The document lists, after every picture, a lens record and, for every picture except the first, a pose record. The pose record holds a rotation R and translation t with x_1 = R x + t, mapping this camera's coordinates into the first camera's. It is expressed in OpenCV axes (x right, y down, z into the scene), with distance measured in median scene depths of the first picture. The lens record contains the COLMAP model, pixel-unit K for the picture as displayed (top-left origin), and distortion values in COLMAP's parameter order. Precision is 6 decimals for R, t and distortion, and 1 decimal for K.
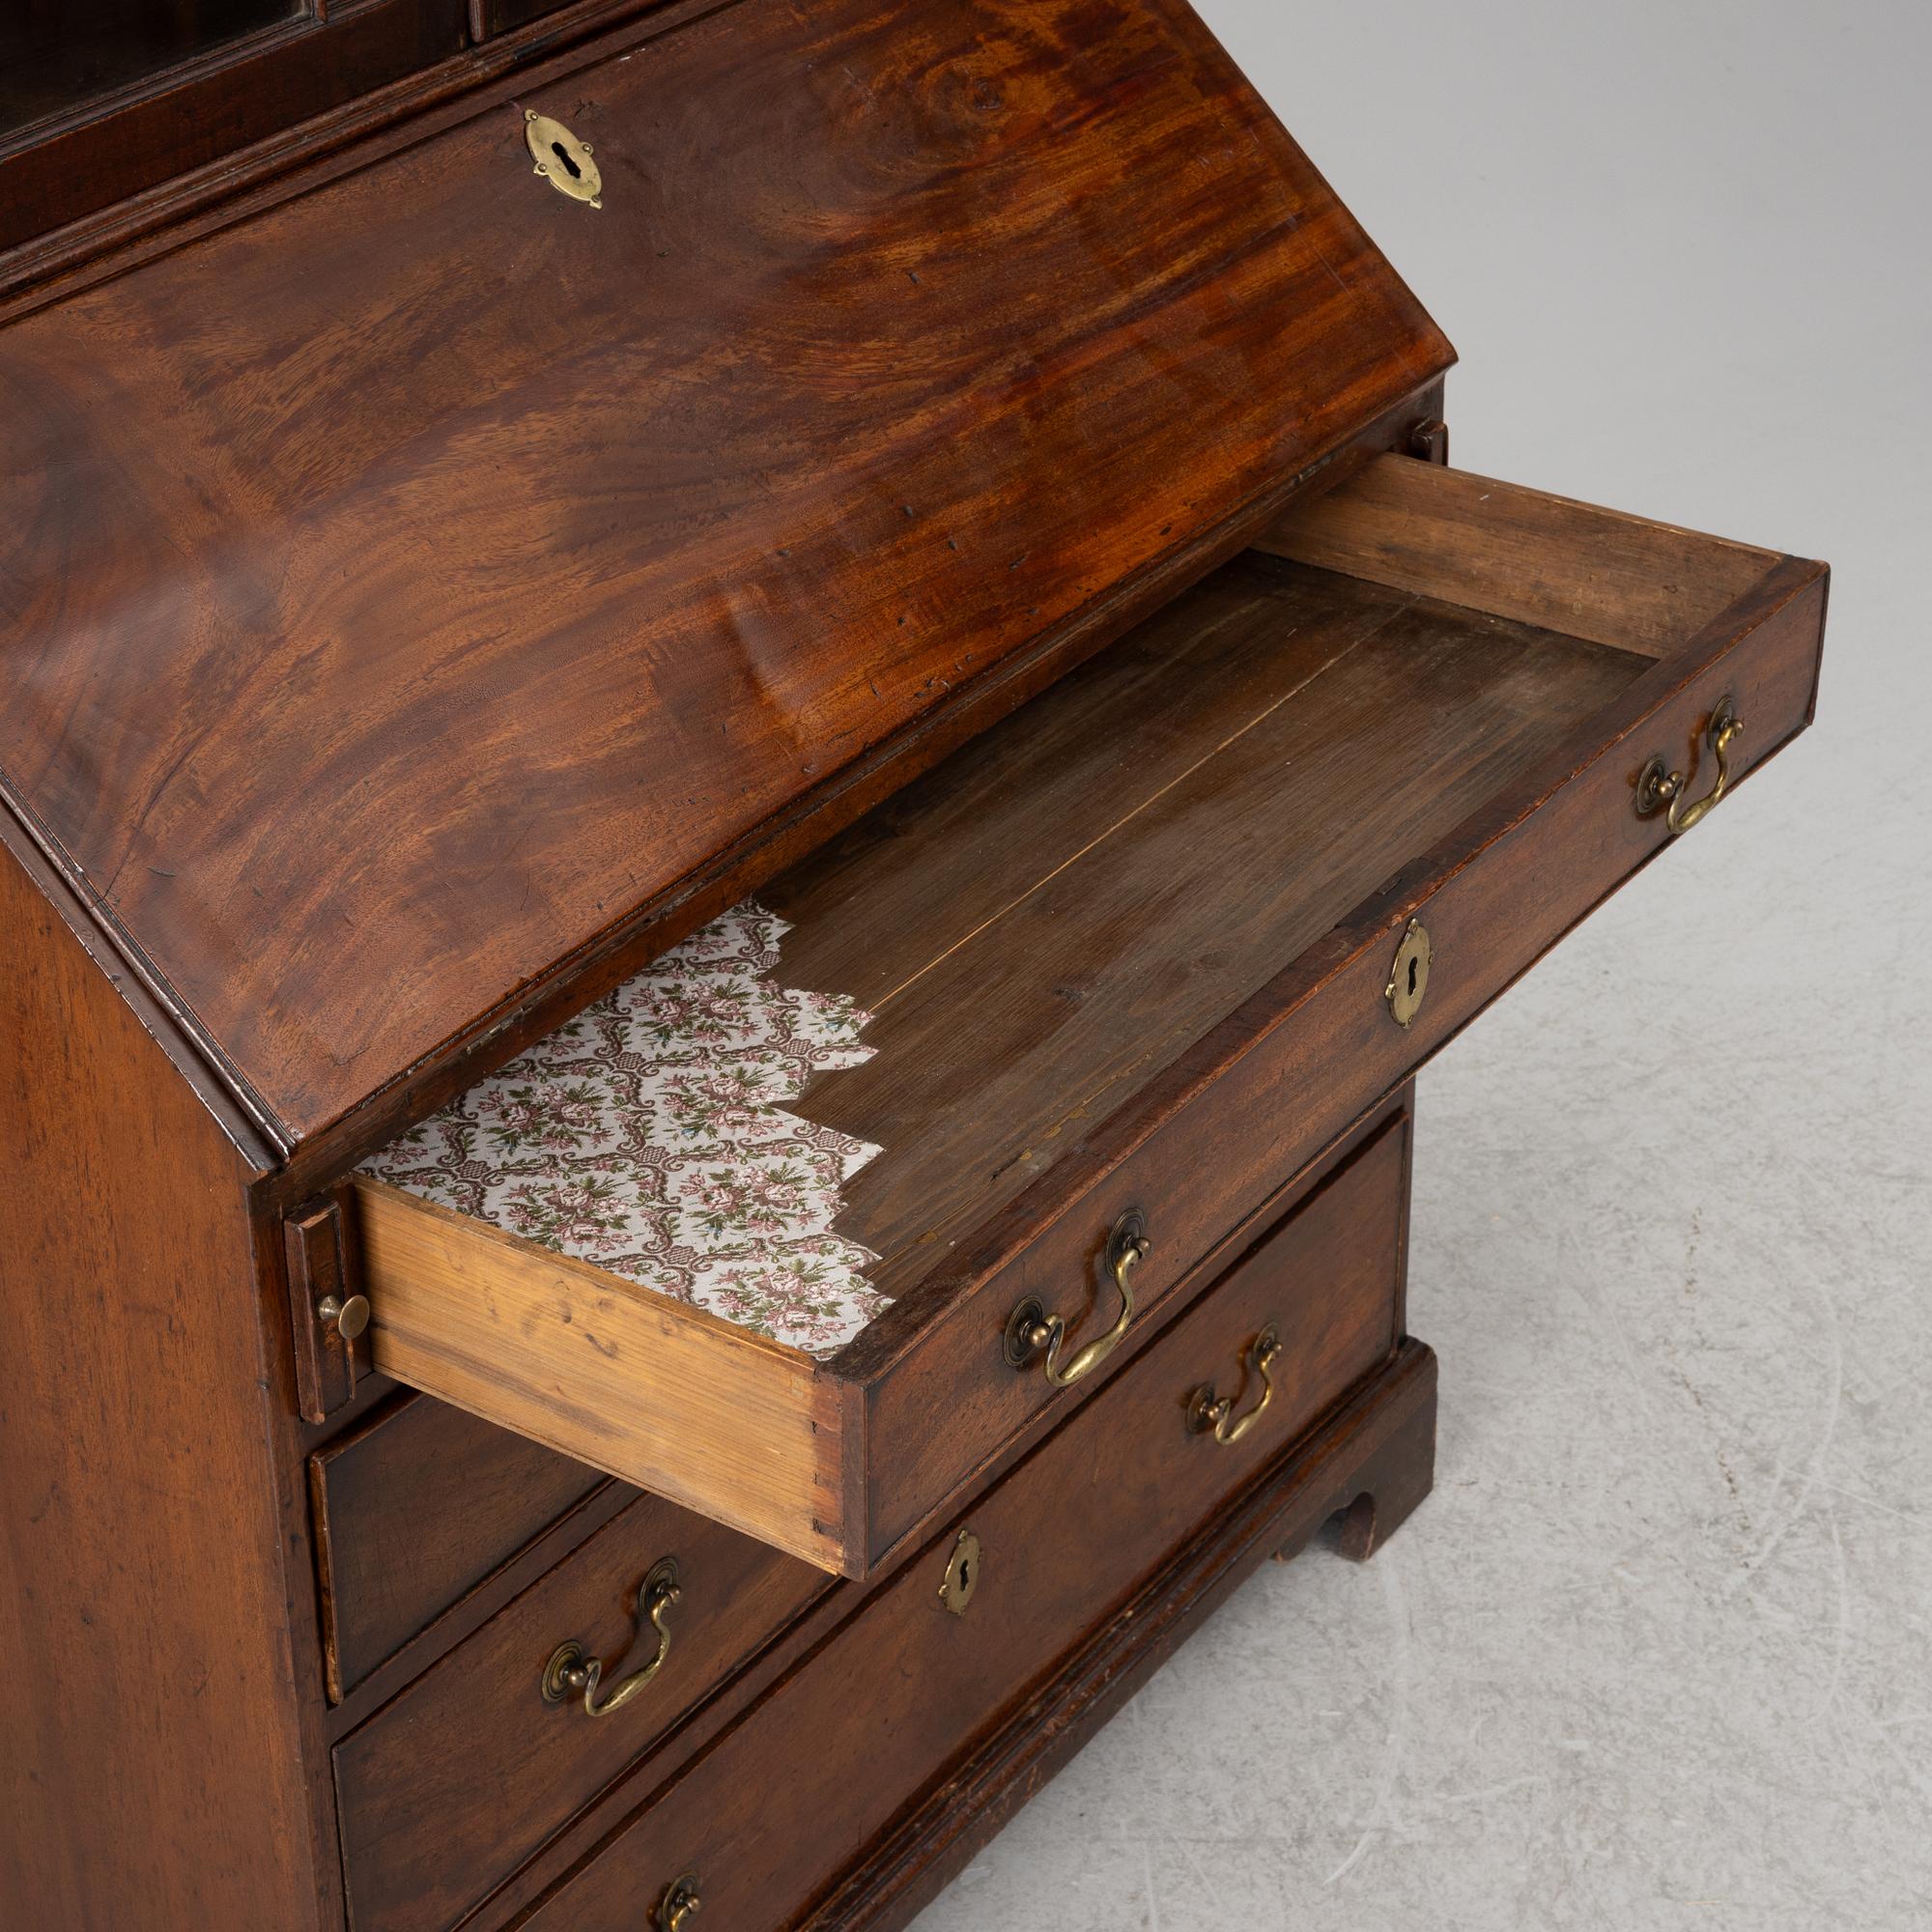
lens RADIAL K [[4628.9, 0, 968.1], [0, 4628.9, 963.5], [0, 0, 1]] dist [-0.028402, 0.000000]
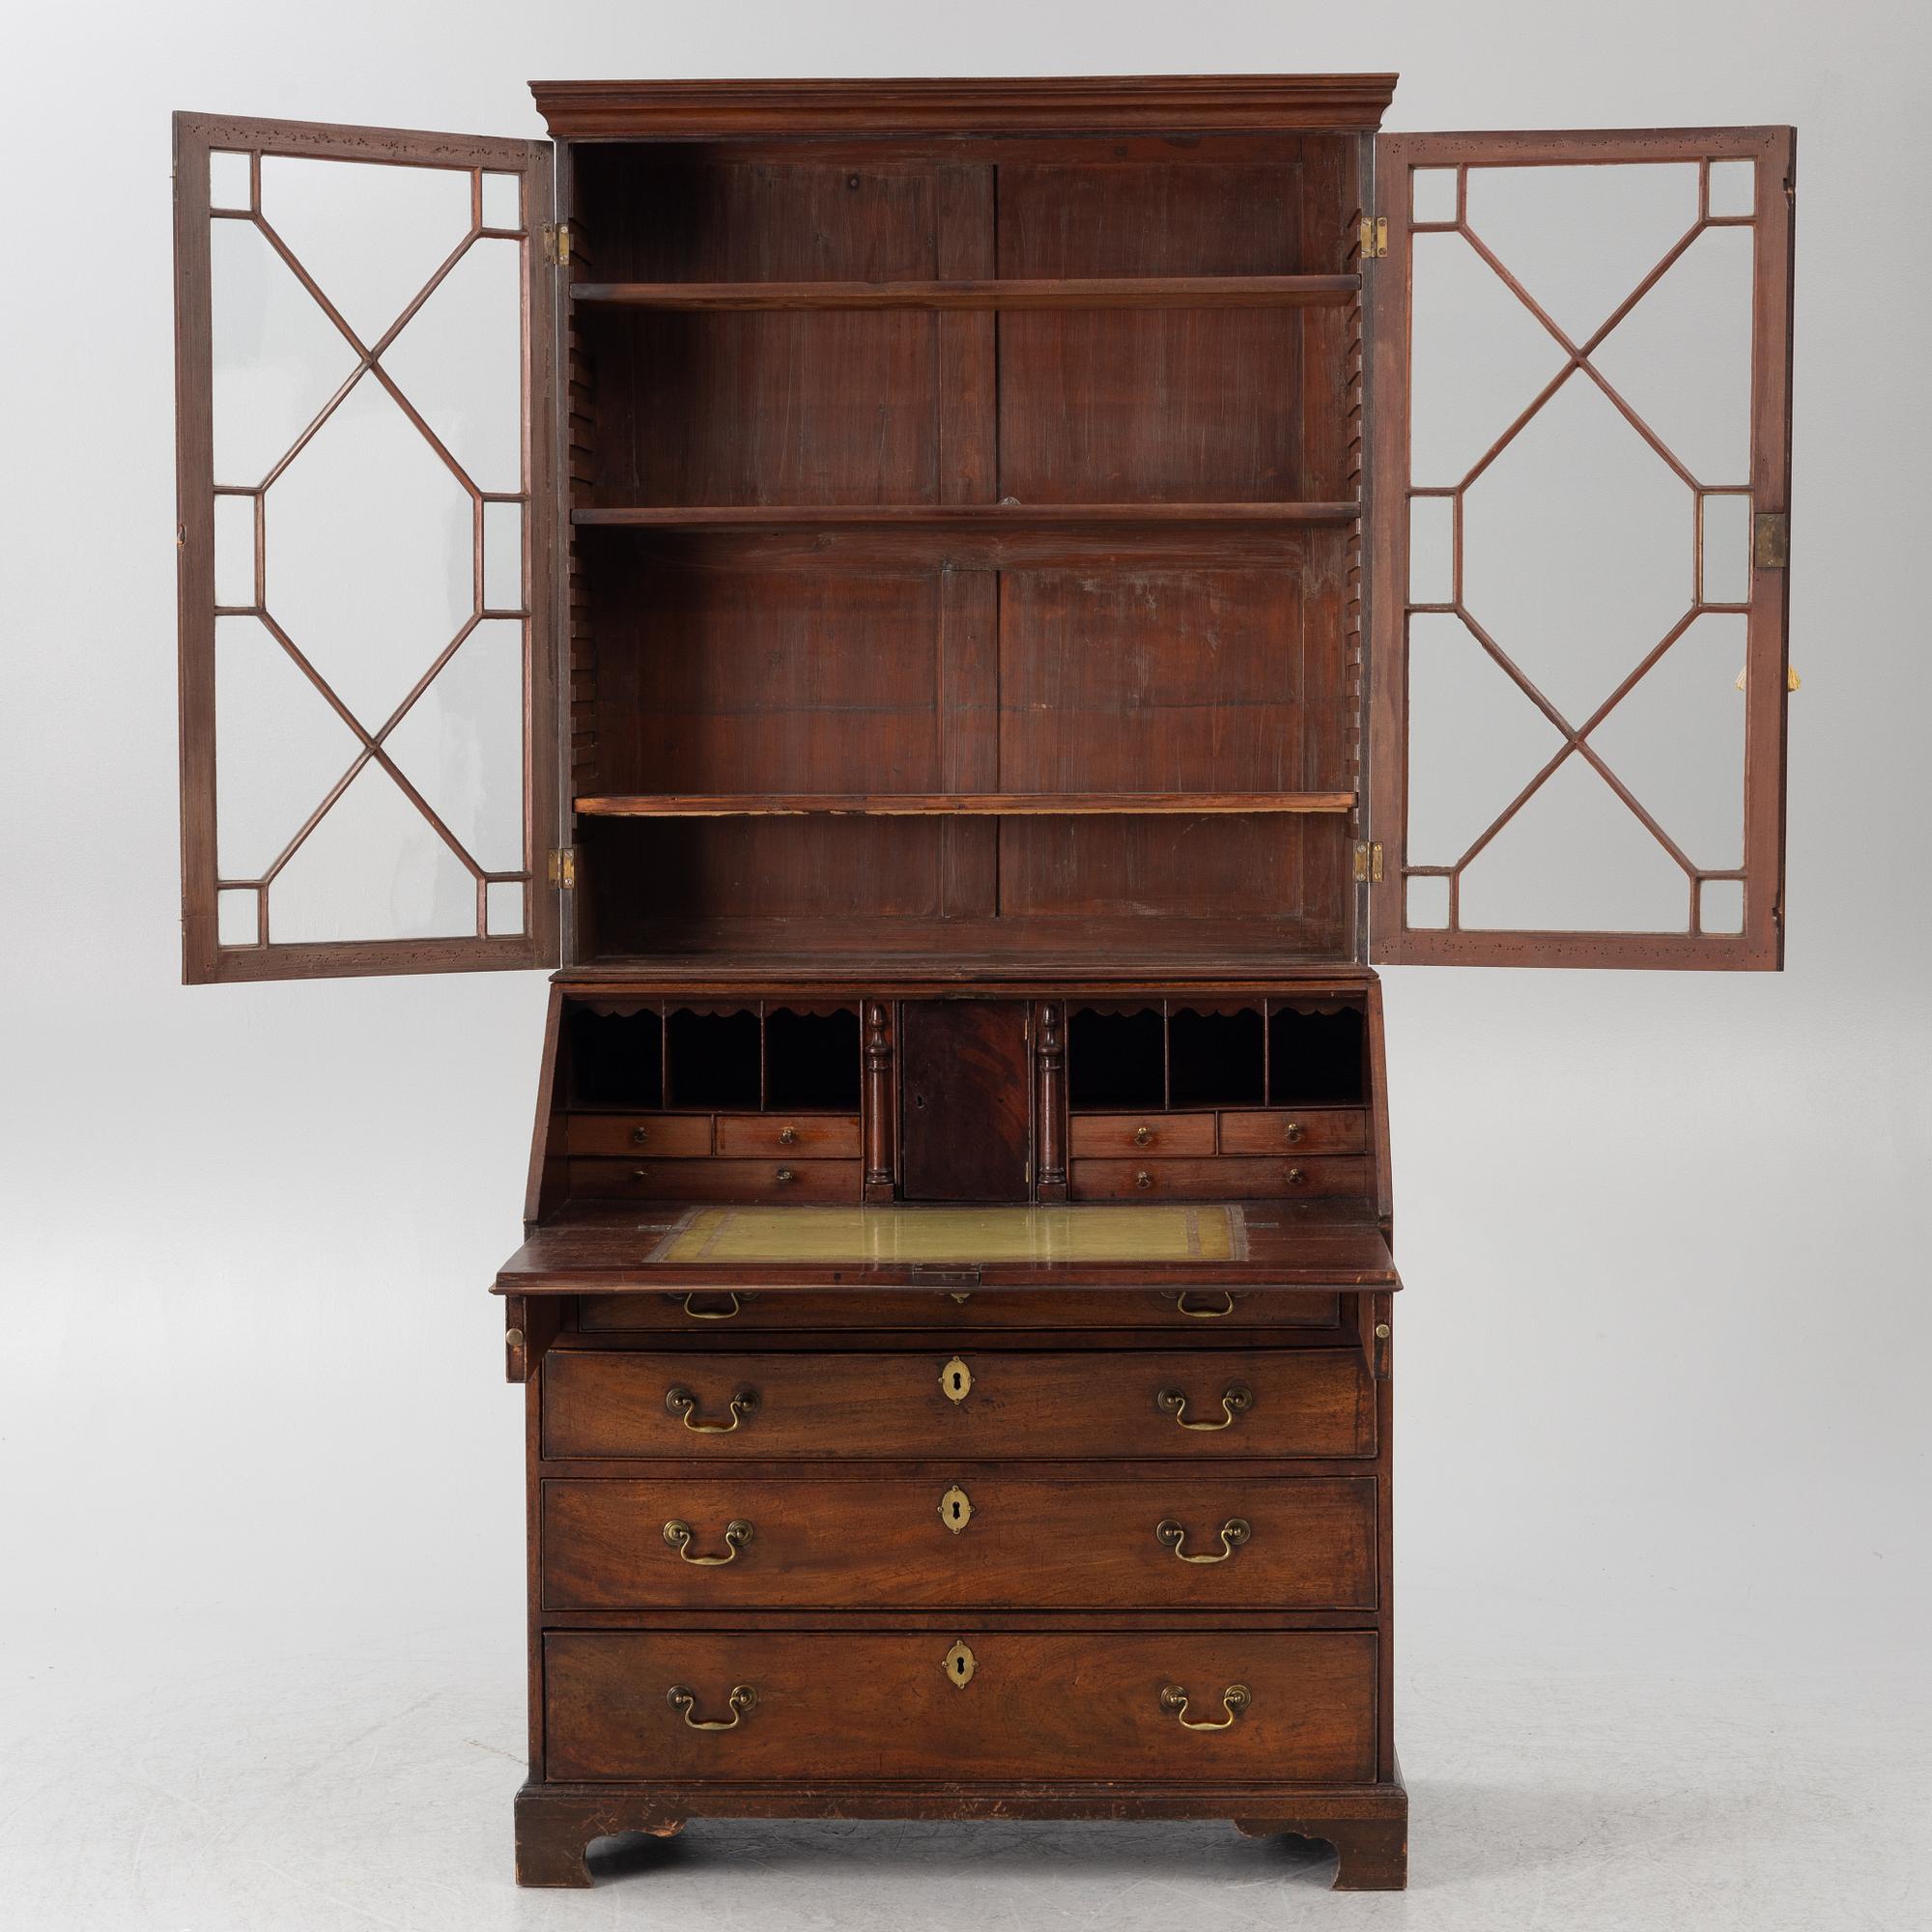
lens RADIAL K [[4628.9, 0, 955.8], [0, 4628.9, 965.2], [0, 0, 1]] dist [-0.028402, 0.000000]
pose [[0.518572, 0.051073, -0.853507, 2.106000], [-0.424007, 0.882192, -0.204828, 0.329556], [0.742496, 0.468112, 0.479136, -0.232896]]
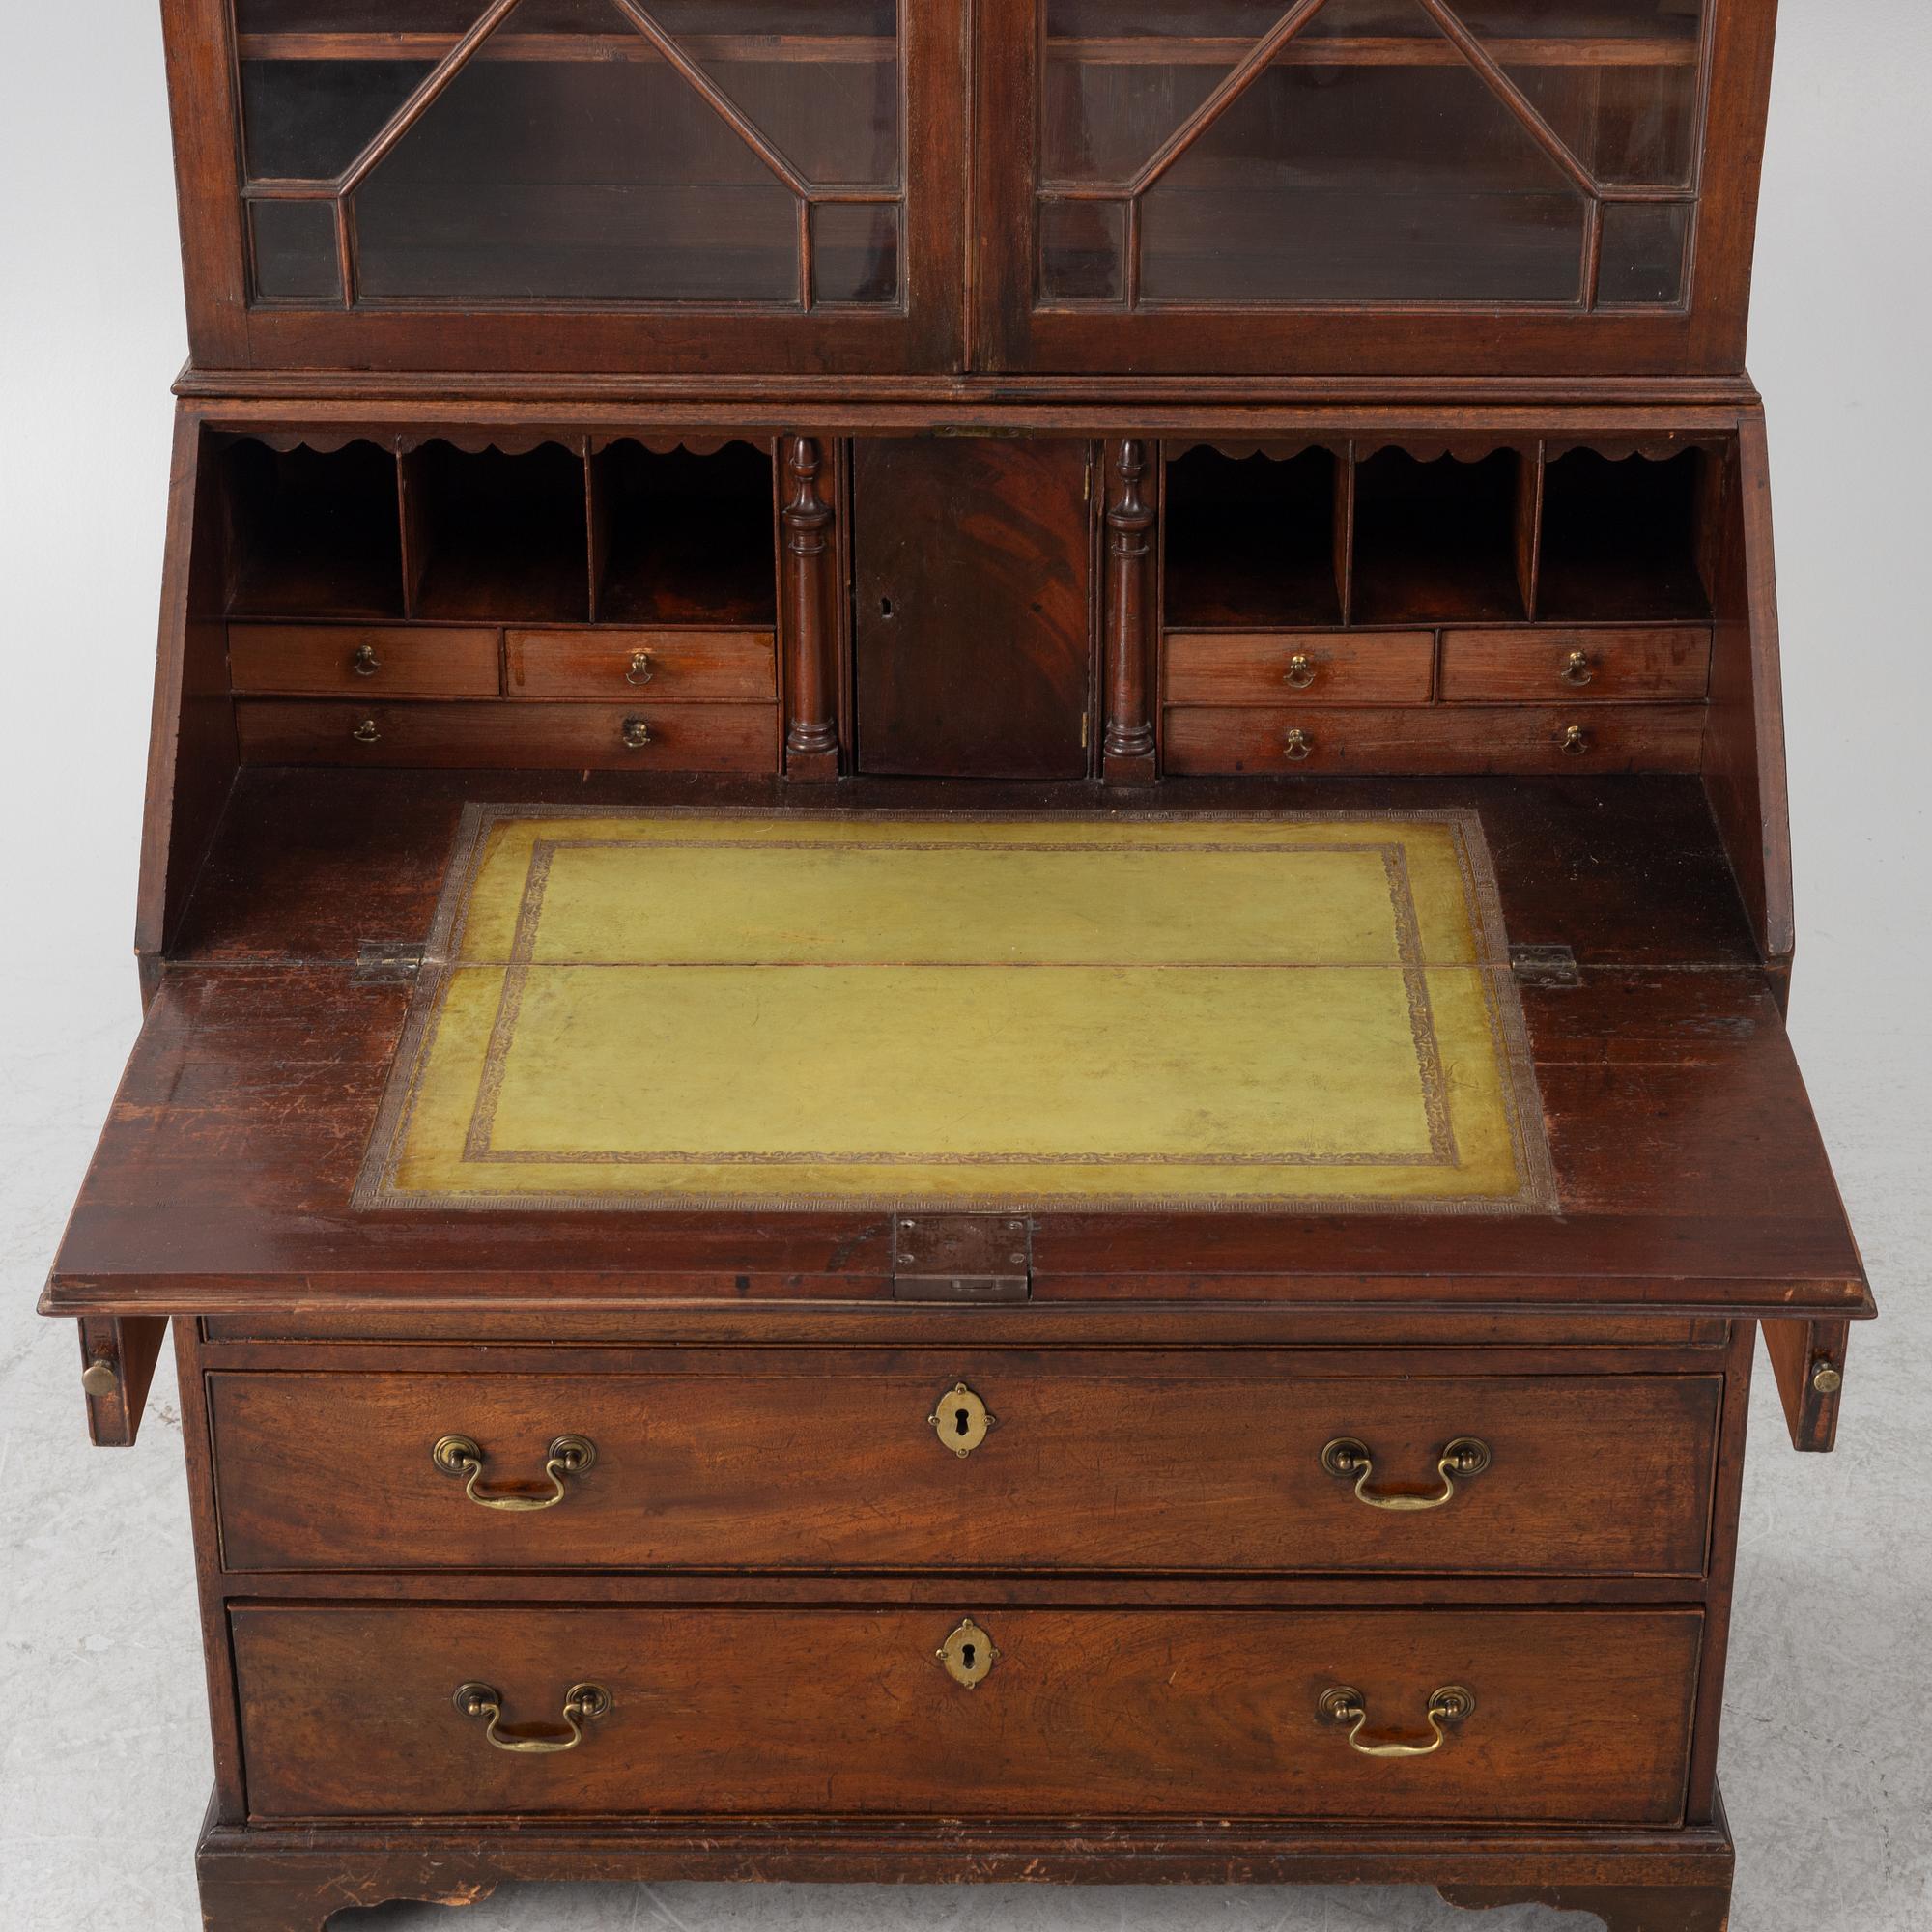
lens RADIAL K [[4410.0, 0, 1031.5], [0, 4410.0, 1008.8], [0, 0, 1]] dist [0.002978, 0.000000]
pose [[0.553767, 0.392363, -0.734434, 0.925306], [-0.423403, 0.892166, 0.157382, -0.247357], [0.716988, 0.223808, 0.660180, 0.216519]]
